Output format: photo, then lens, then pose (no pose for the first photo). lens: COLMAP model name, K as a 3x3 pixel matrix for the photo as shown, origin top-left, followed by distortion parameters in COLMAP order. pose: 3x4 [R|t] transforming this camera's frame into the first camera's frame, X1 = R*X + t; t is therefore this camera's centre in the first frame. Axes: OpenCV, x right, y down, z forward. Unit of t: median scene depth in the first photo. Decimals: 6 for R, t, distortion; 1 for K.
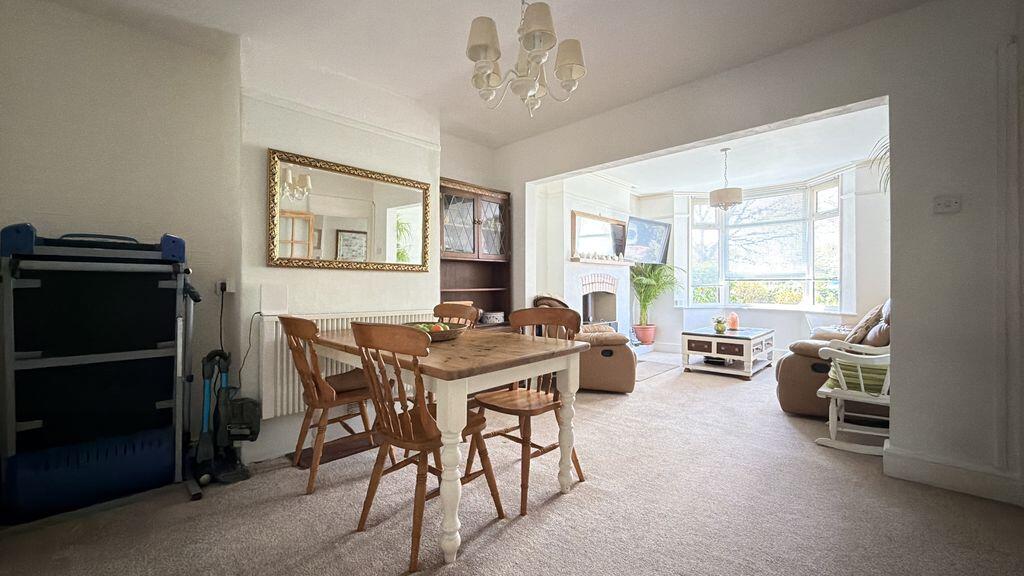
lens RADIAL K [[393.2, 0, 512.5], [0, 393.2, 289.1], [0, 0, 1]] dist [-0.004793, 0.000089]
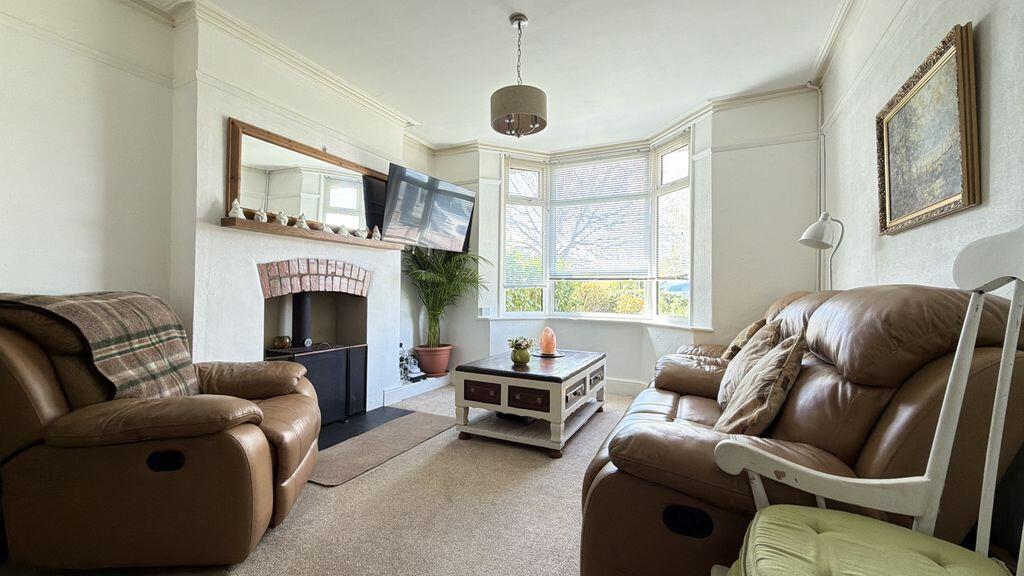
lens RADIAL K [[393.2, 0, 507.7], [0, 393.2, 290.7], [0, 0, 1]] dist [-0.004793, 0.000089]
pose [[0.955025, 0.013298, 0.296227, 0.330562], [-0.009312, 0.999846, -0.014862, 0.011075], [-0.296379, 0.011435, 0.955002, 0.444595]]
